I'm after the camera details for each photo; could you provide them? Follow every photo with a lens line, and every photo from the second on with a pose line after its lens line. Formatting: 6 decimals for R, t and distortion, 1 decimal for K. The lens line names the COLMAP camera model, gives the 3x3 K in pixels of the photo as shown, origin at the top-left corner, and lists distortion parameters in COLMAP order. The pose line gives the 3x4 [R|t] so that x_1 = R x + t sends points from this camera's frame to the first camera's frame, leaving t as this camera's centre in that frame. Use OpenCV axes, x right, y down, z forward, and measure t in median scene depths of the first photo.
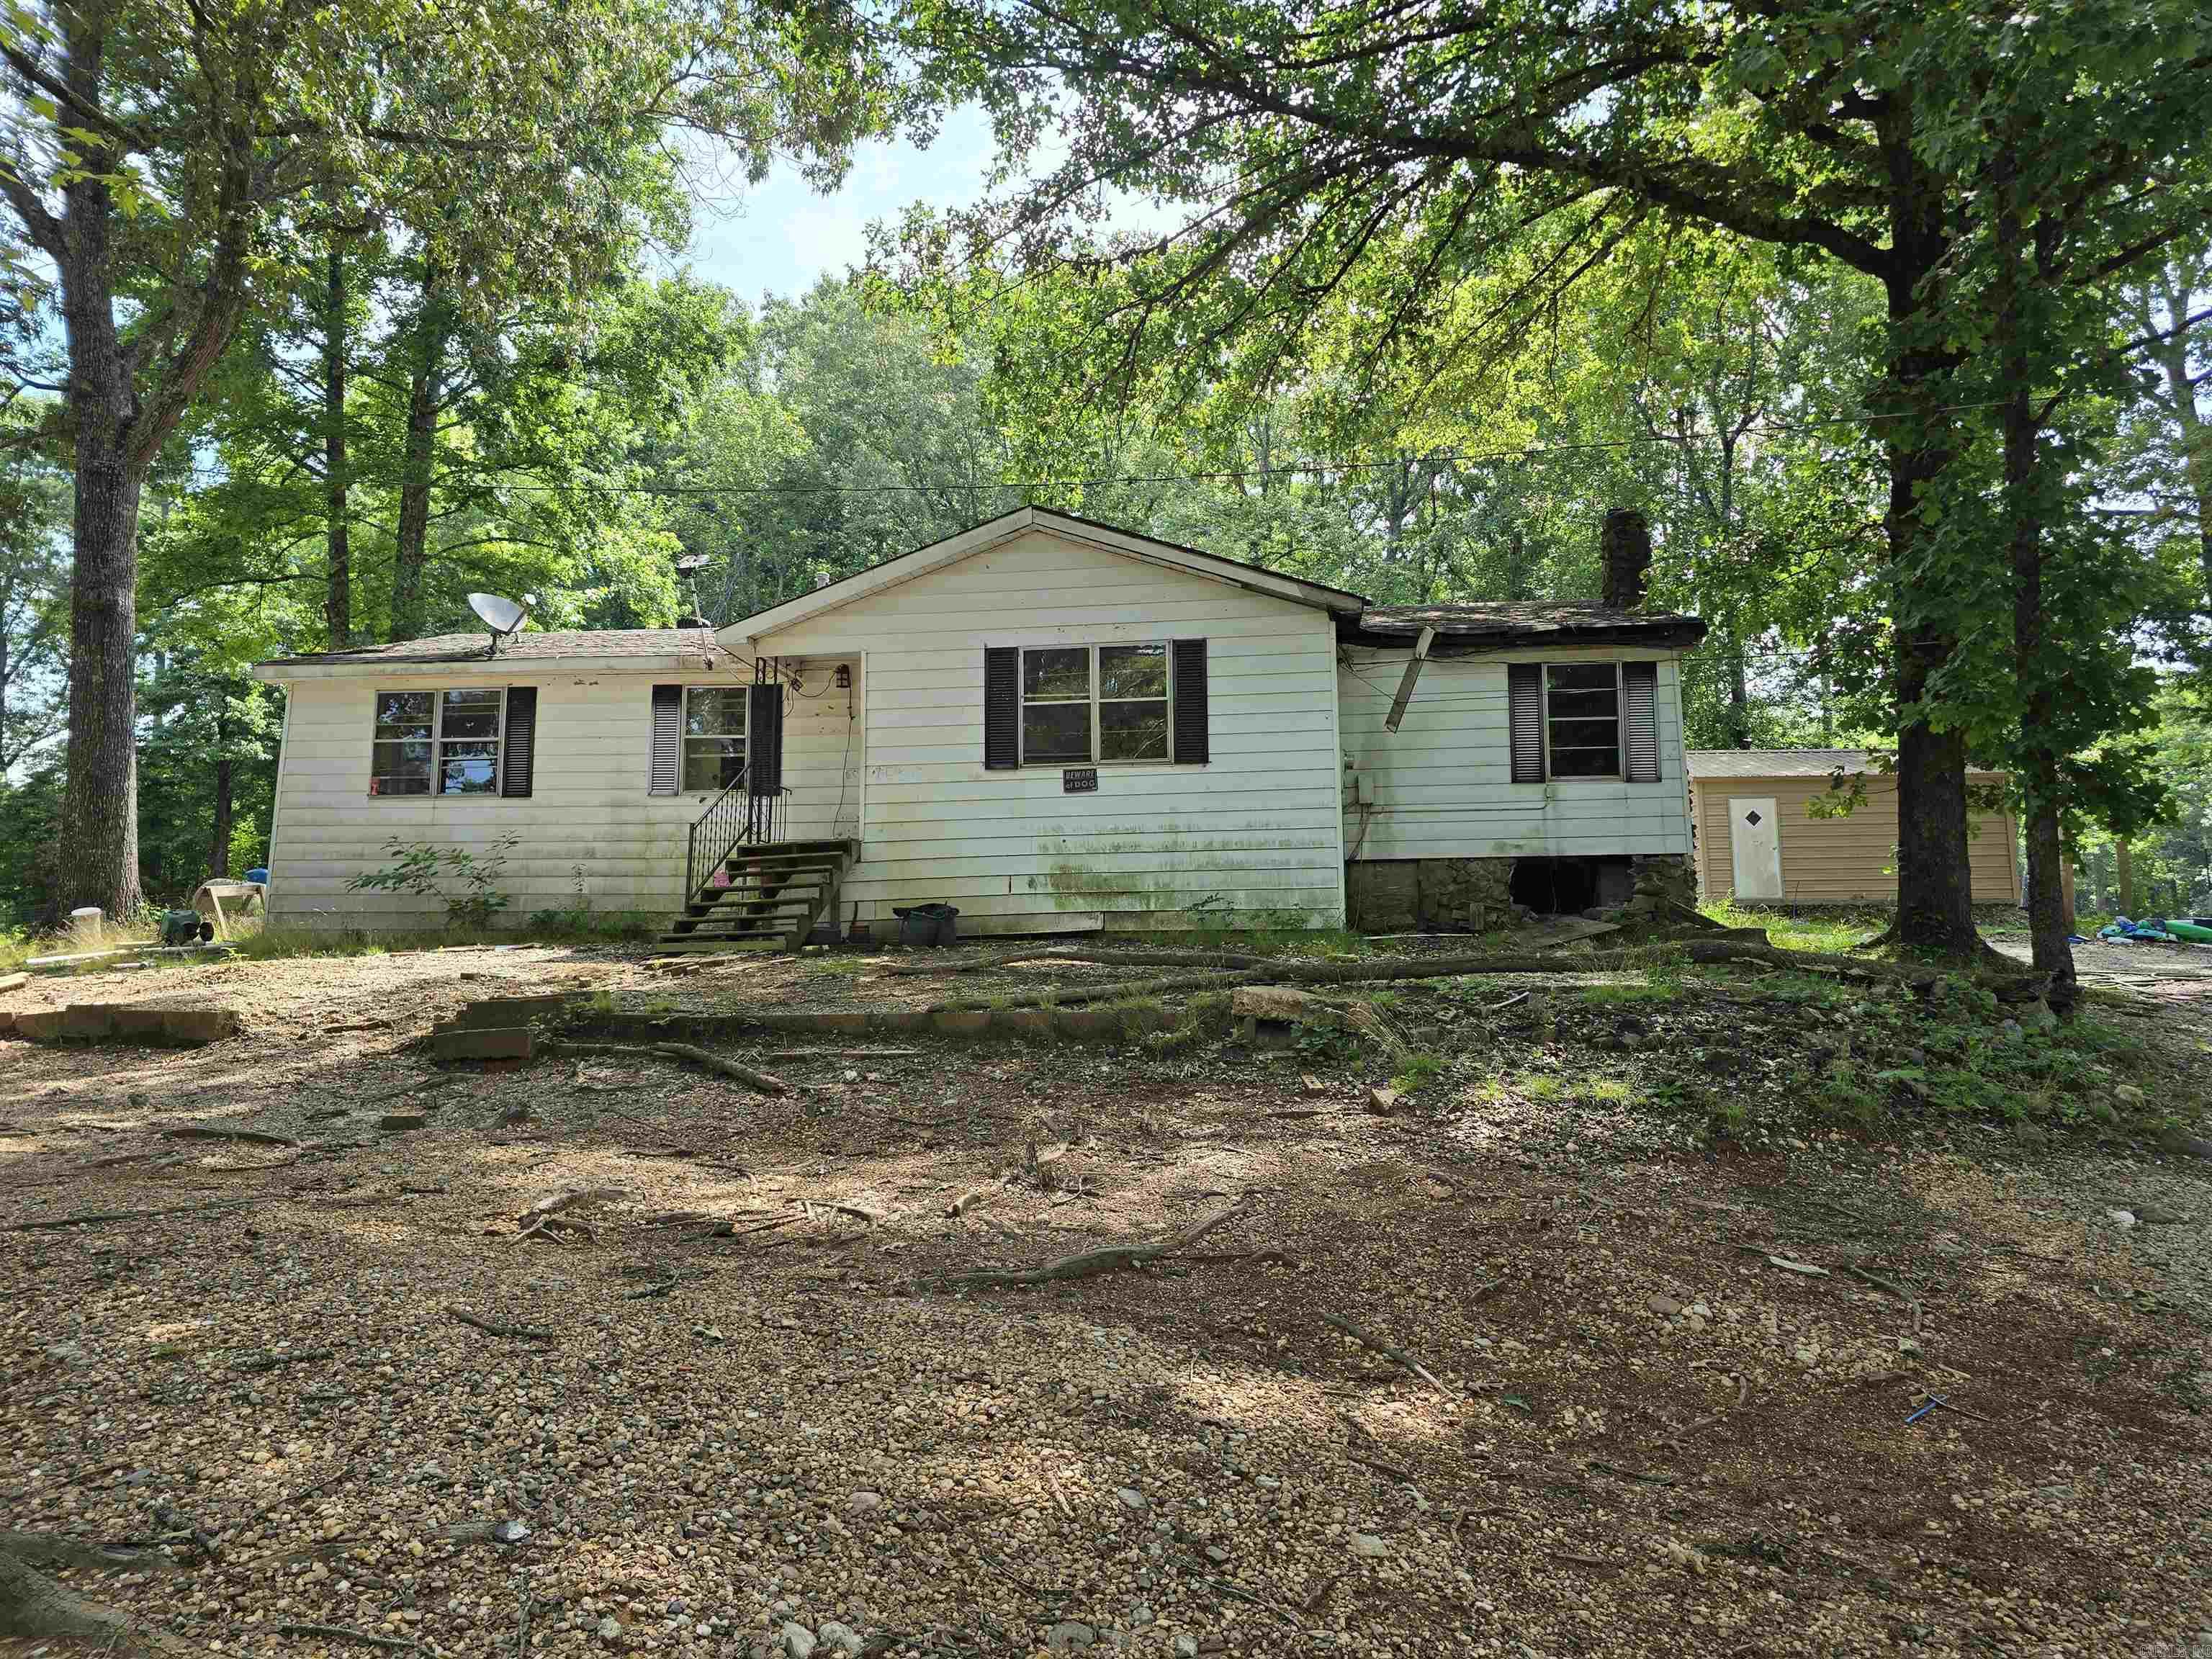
lens RADIAL K [[1481.1, 0, 1109.5], [0, 1481.1, 814.4], [0, 0, 1]] dist [-0.001048, -0.001950]
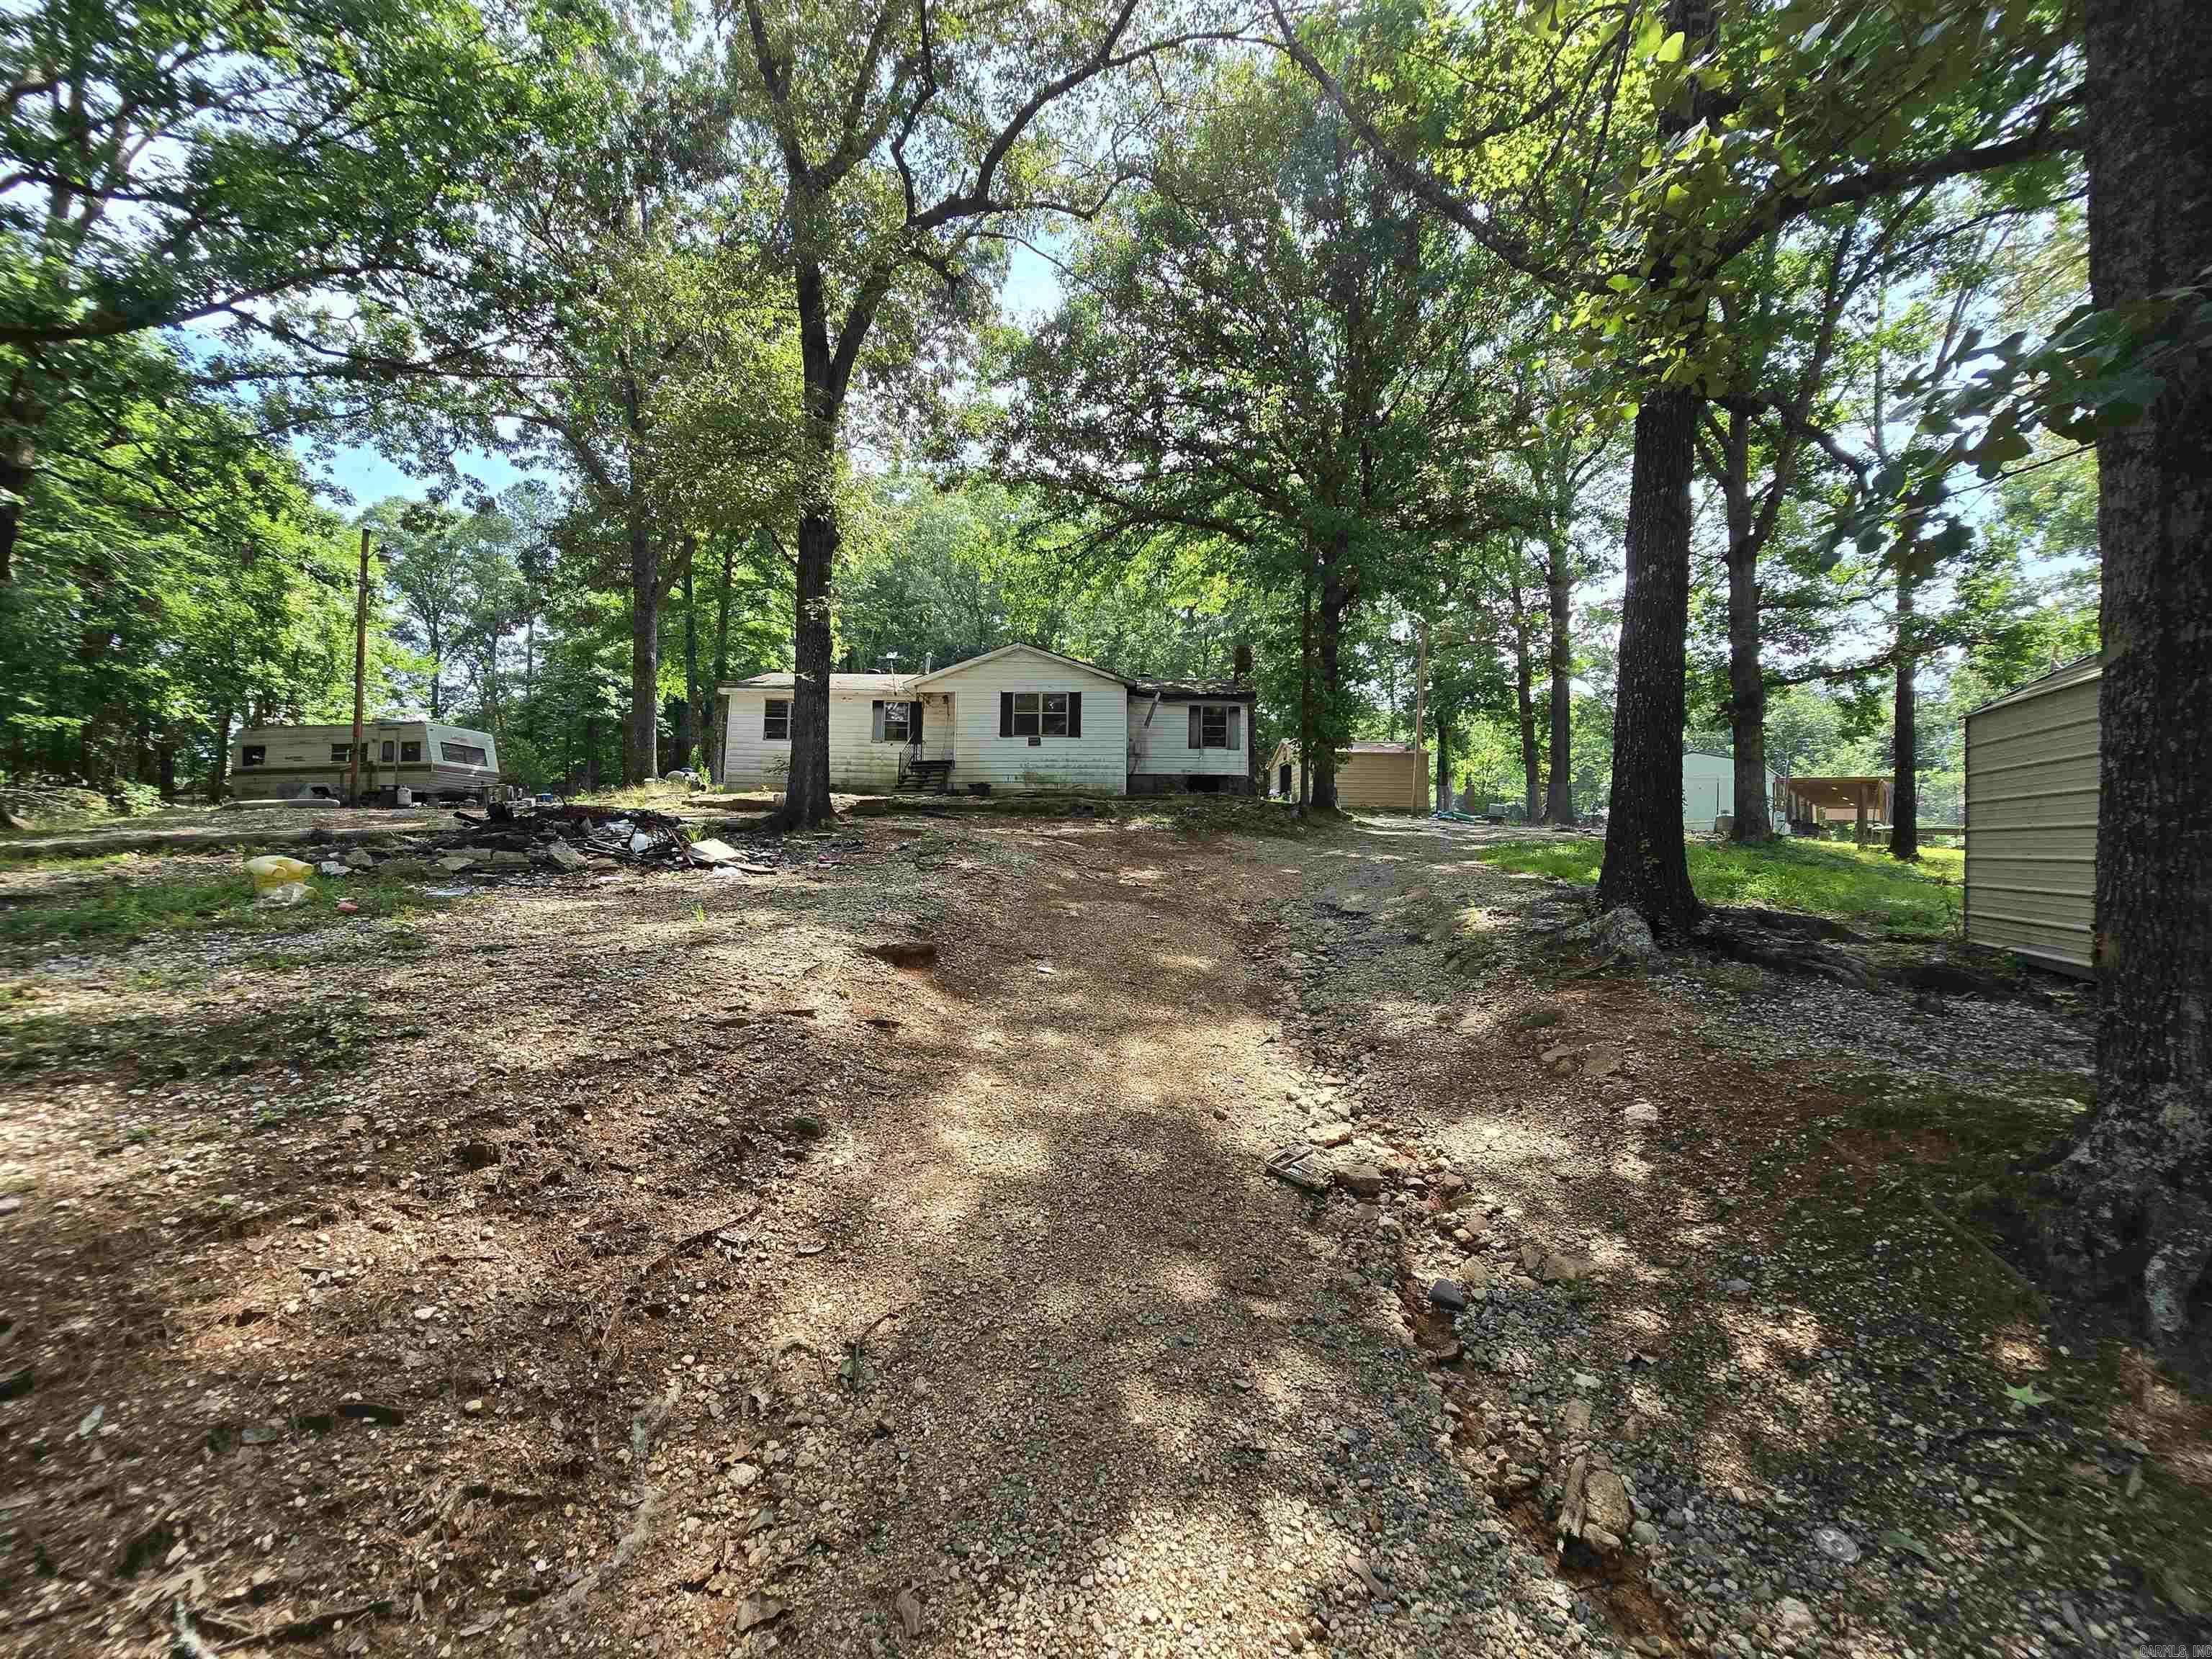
lens RADIAL K [[891.3, 0, 1109.8], [0, 891.3, 829.5], [0, 0, 1]] dist [0.003079, 0.000225]
pose [[0.996612, 0.026977, 0.077696, -0.003958], [-0.032315, 0.997142, 0.068292, 0.022263], [-0.075632, -0.070571, 0.994635, -0.681497]]
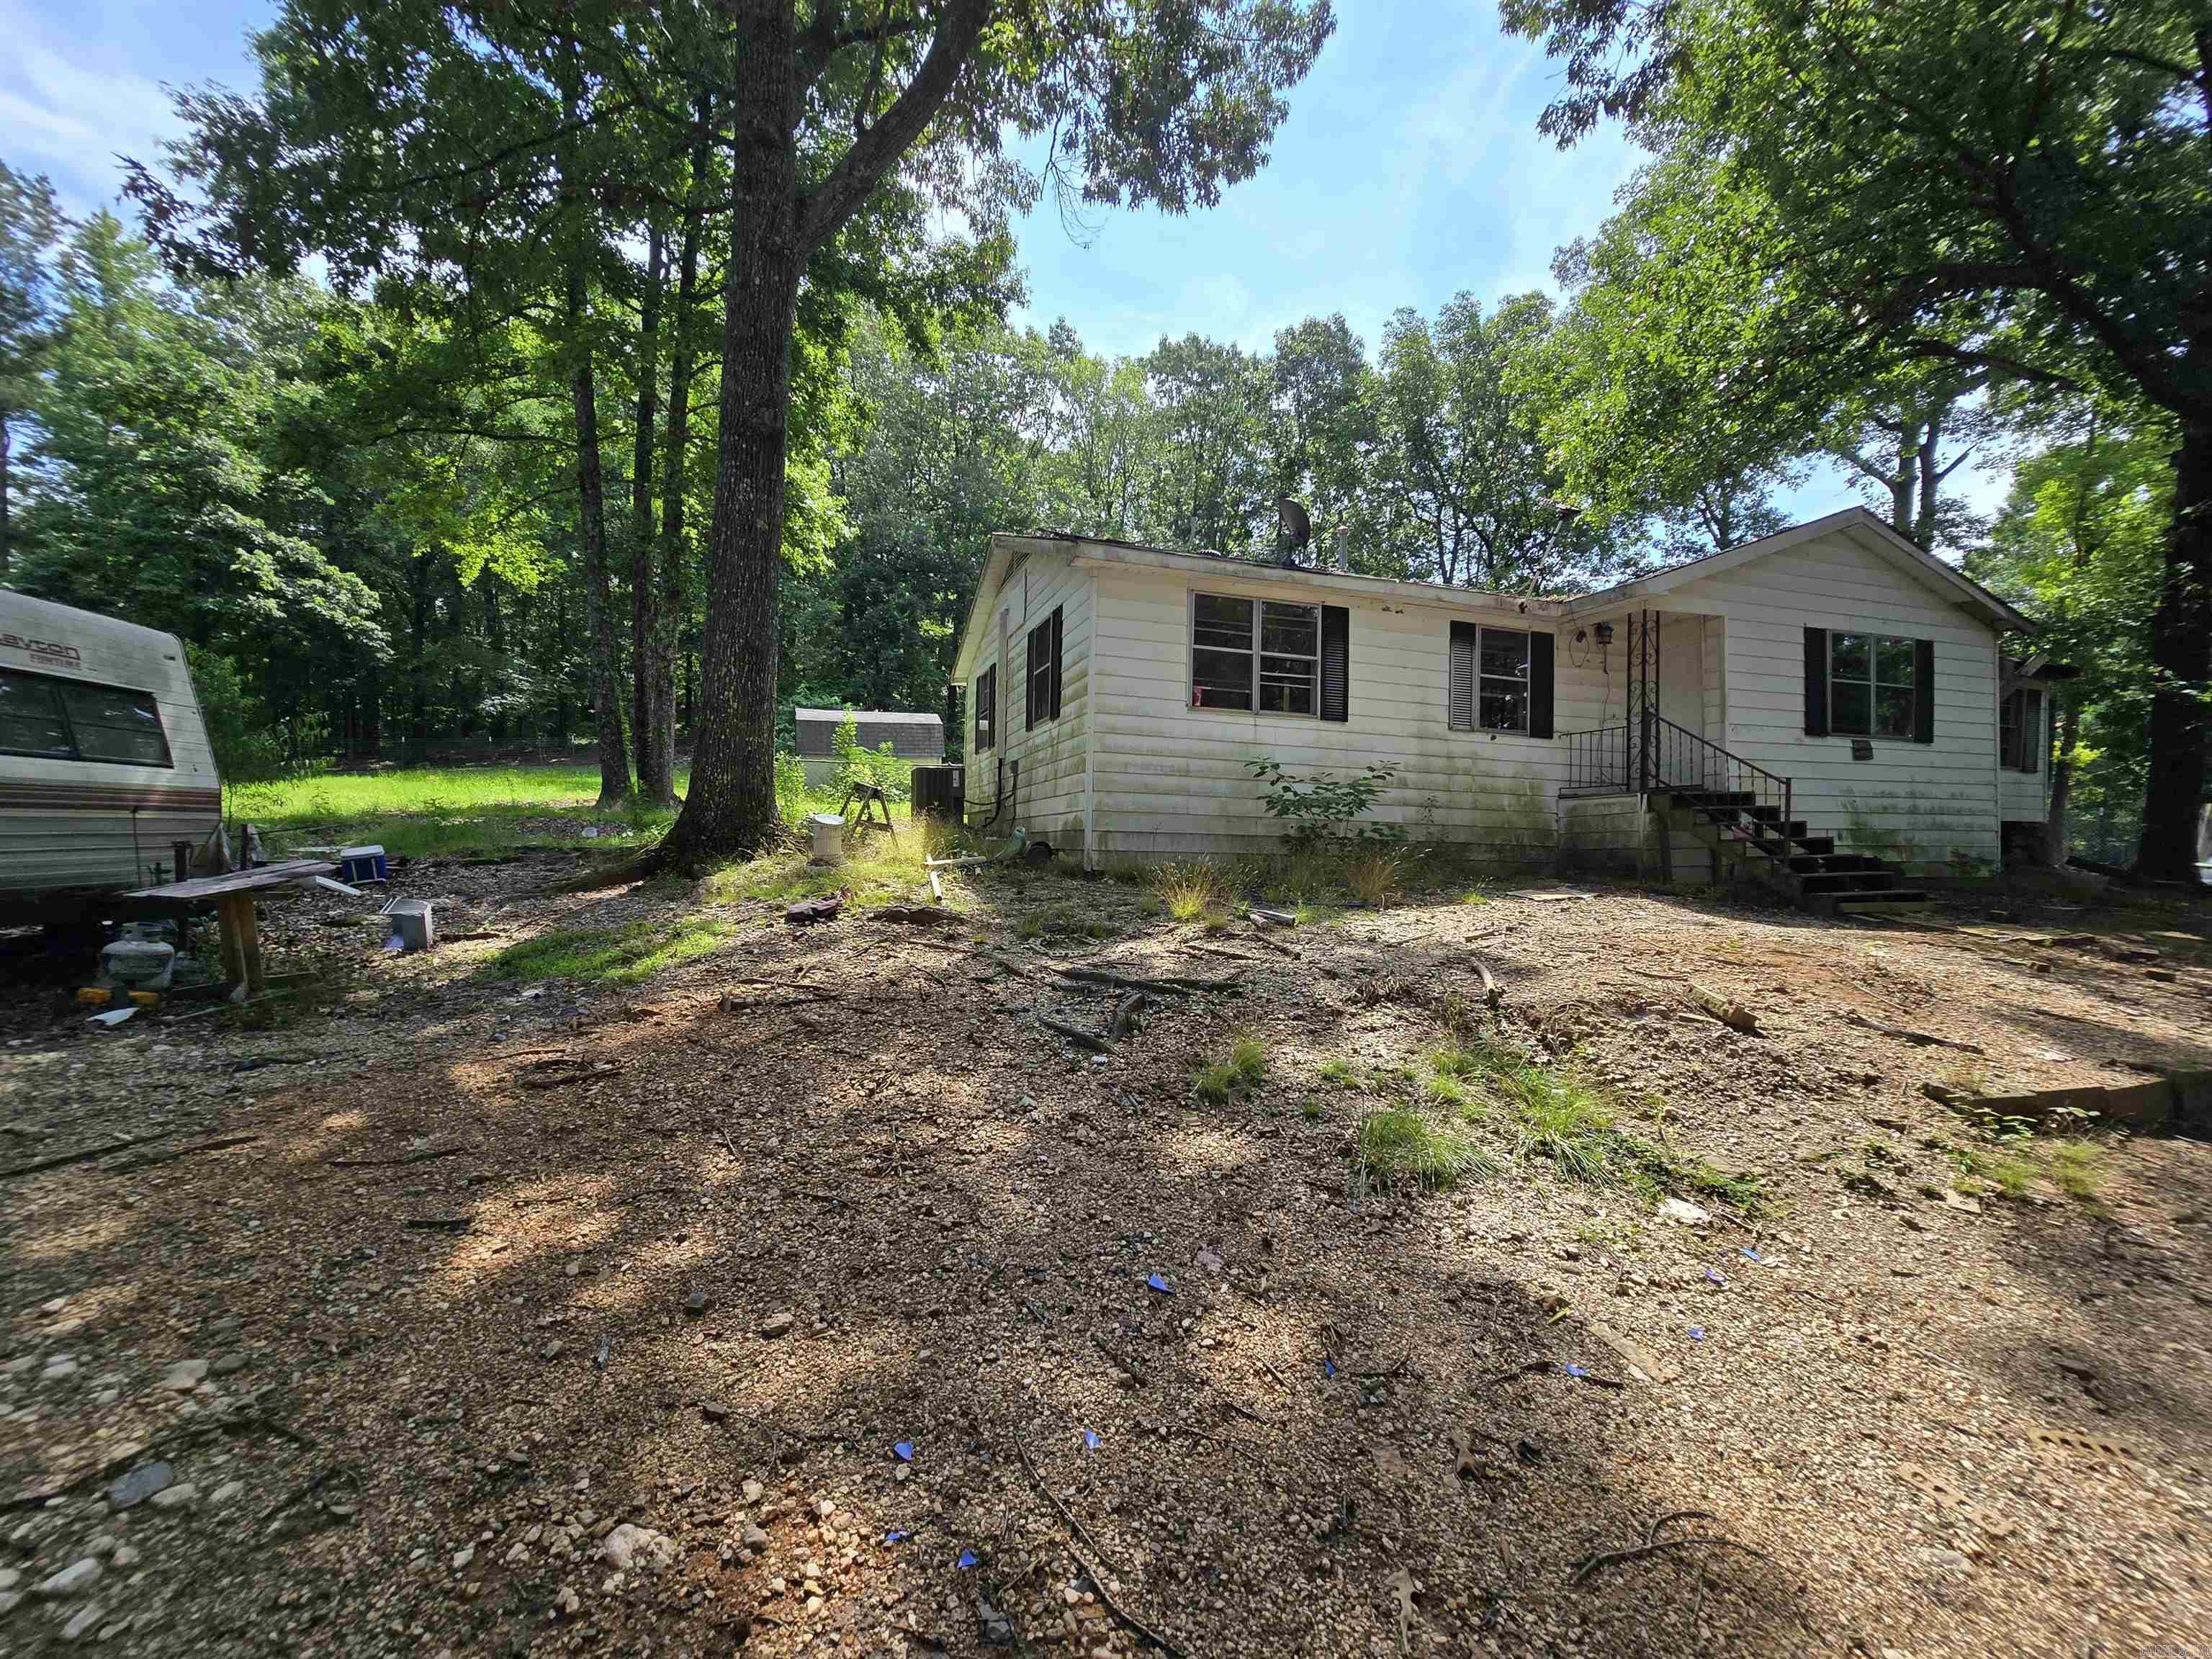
lens RADIAL K [[891.3, 0, 1104.8], [0, 891.3, 838.4], [0, 0, 1]] dist [0.003079, 0.000225]
pose [[0.911494, 0.022481, 0.410699, -0.837113], [-0.073099, 0.991464, 0.107963, 0.013457], [-0.404766, -0.128429, 0.905356, 0.561635]]
